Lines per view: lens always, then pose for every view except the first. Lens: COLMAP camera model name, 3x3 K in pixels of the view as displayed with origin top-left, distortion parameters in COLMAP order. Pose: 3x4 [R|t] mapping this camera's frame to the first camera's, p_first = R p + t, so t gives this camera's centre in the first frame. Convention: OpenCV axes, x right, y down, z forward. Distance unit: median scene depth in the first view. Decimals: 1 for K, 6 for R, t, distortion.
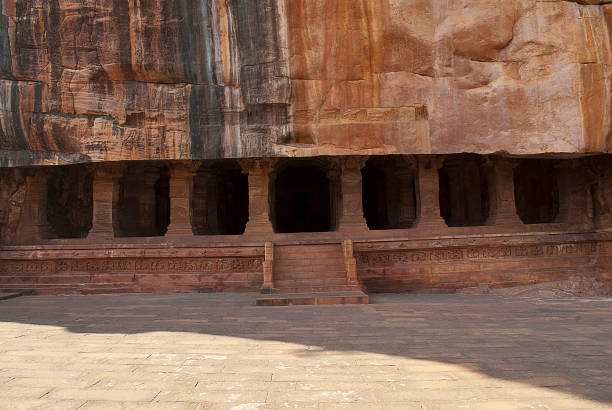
lens RADIAL K [[494.1, 0, 306.0], [0, 494.1, 205.0], [0, 0, 1]] dist [-0.073570, 0.003218]
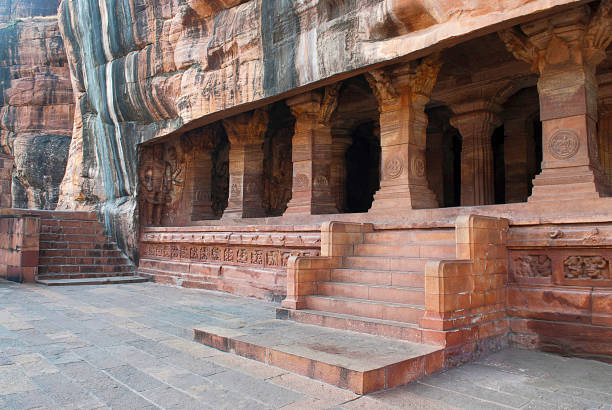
lens RADIAL K [[484.7, 0, 306.0], [0, 484.7, 205.0], [0, 0, 1]] dist [-0.076343, -0.000752]
pose [[0.673801, -0.024671, -0.738501, 0.281377], [0.036186, 0.999345, -0.000369, 0.053212], [0.738027, -0.026475, 0.674252, 0.598622]]
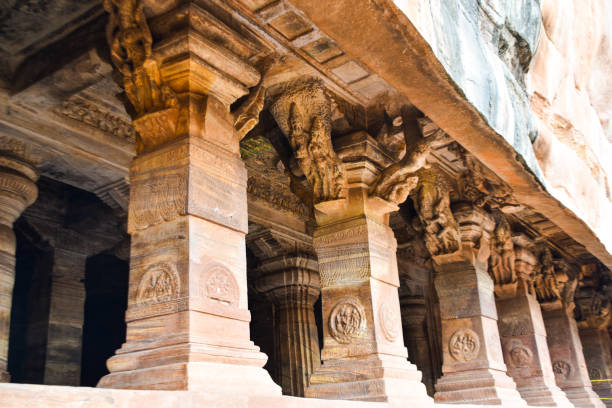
lens RADIAL K [[625.6, 0, 306.0], [0, 625.6, 204.0], [0, 0, 1]] dist [-0.028263, 0.008022]
pose [[0.603875, 0.287655, 0.743364, -0.507318], [-0.032243, 0.940662, -0.337810, 0.082974], [-0.796427, 0.180026, 0.577317, 0.882629]]
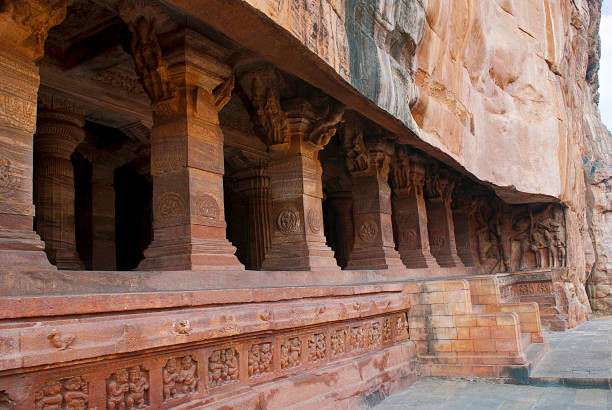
lens RADIAL K [[494.1, 0, 306.0], [0, 494.1, 205.0], [0, 0, 1]] dist [-0.073570, 0.003218]
pose [[0.553047, 0.132973, 0.822471, -0.589407], [-0.028671, 0.989634, -0.140720, 0.070750], [-0.832657, 0.054244, 0.551126, 0.802775]]
